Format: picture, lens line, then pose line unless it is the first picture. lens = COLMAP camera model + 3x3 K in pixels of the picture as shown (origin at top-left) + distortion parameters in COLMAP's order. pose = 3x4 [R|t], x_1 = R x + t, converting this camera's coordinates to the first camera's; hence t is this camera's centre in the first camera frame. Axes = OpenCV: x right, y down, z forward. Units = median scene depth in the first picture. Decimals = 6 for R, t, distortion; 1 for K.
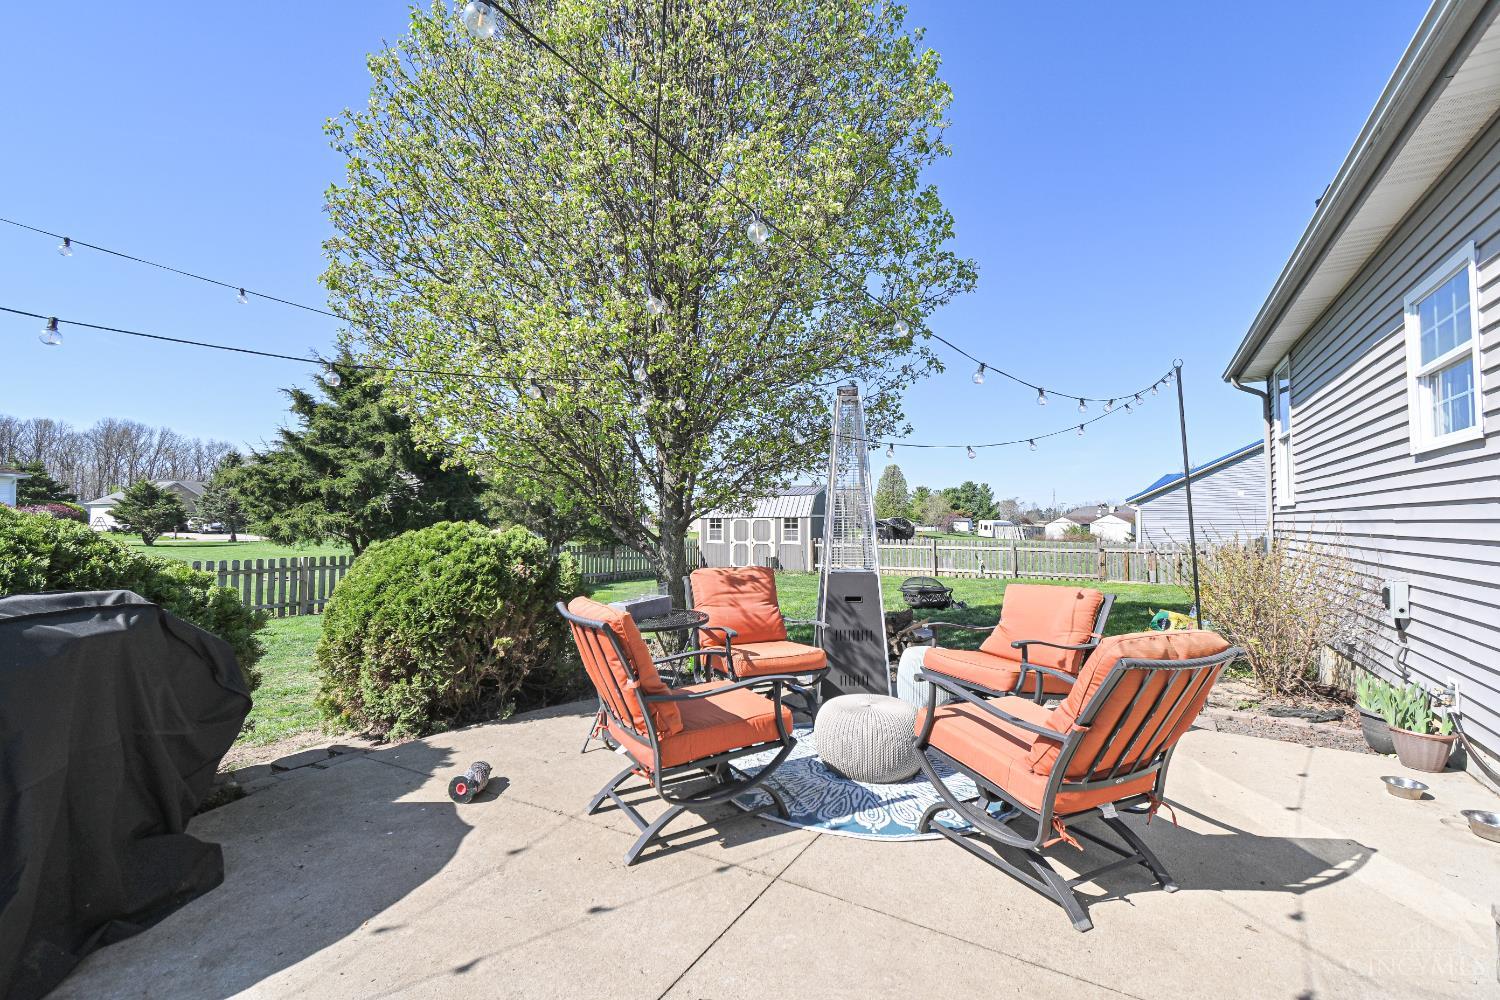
lens RADIAL K [[665.0, 0, 754.1], [0, 665.0, 495.9], [0, 0, 1]] dist [0.003820, 0.000751]
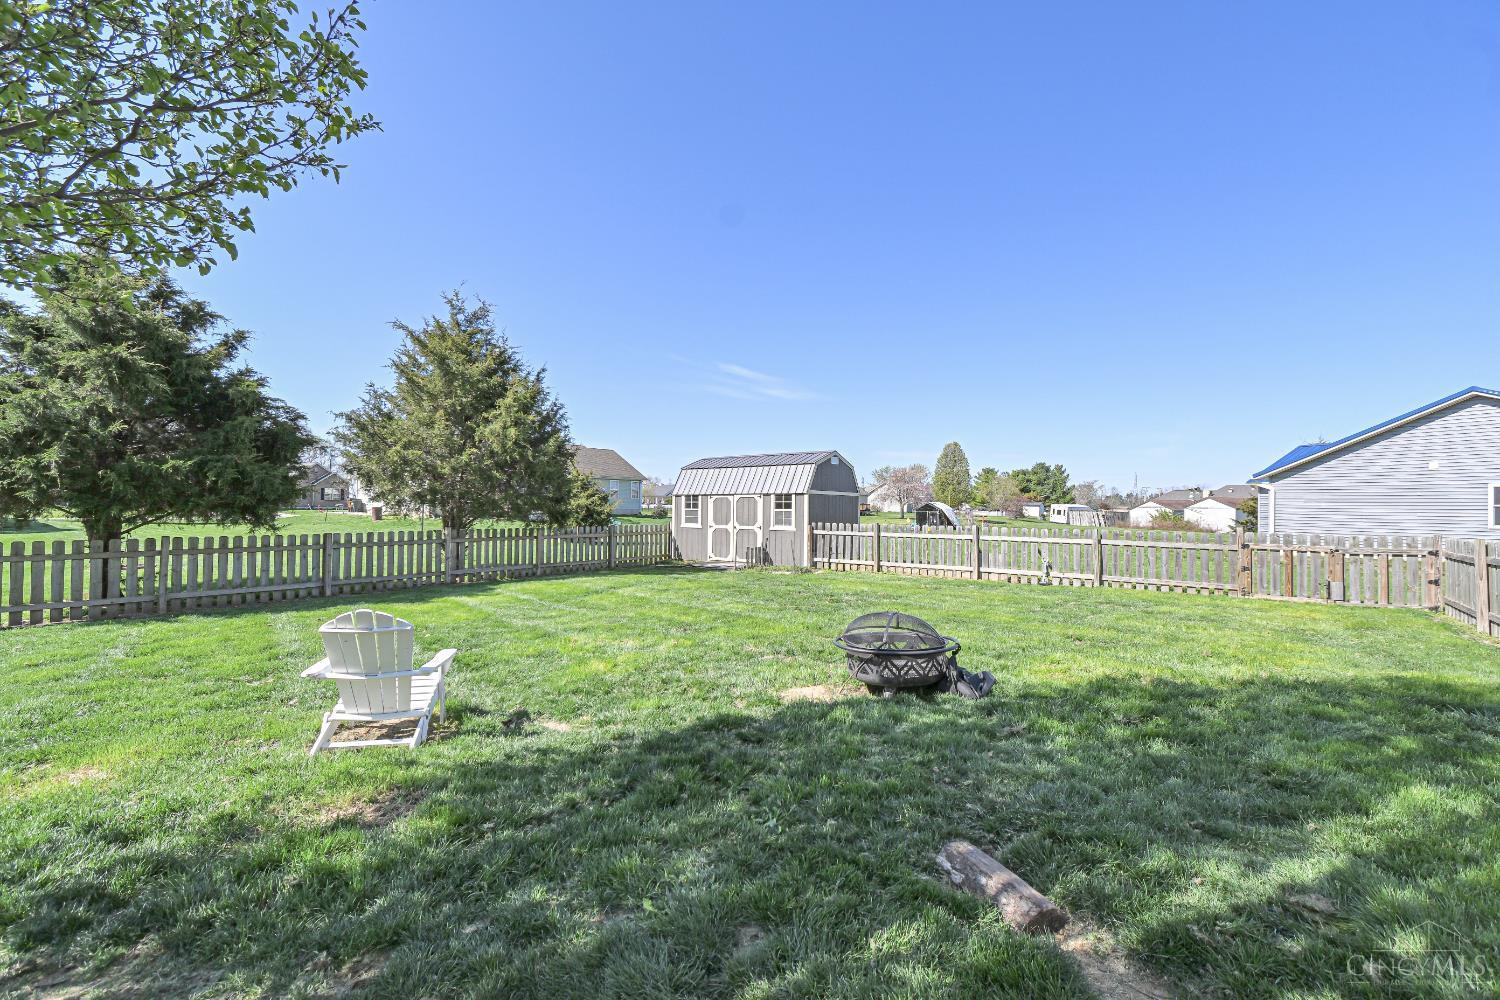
lens RADIAL K [[665.0, 0, 754.1], [0, 665.0, 495.9], [0, 0, 1]] dist [0.003820, 0.000751]
pose [[0.995354, 0.007381, -0.095998, 0.081395], [-0.004957, 0.999663, 0.025463, 0.013663], [0.096153, -0.024869, 0.995056, 0.222268]]
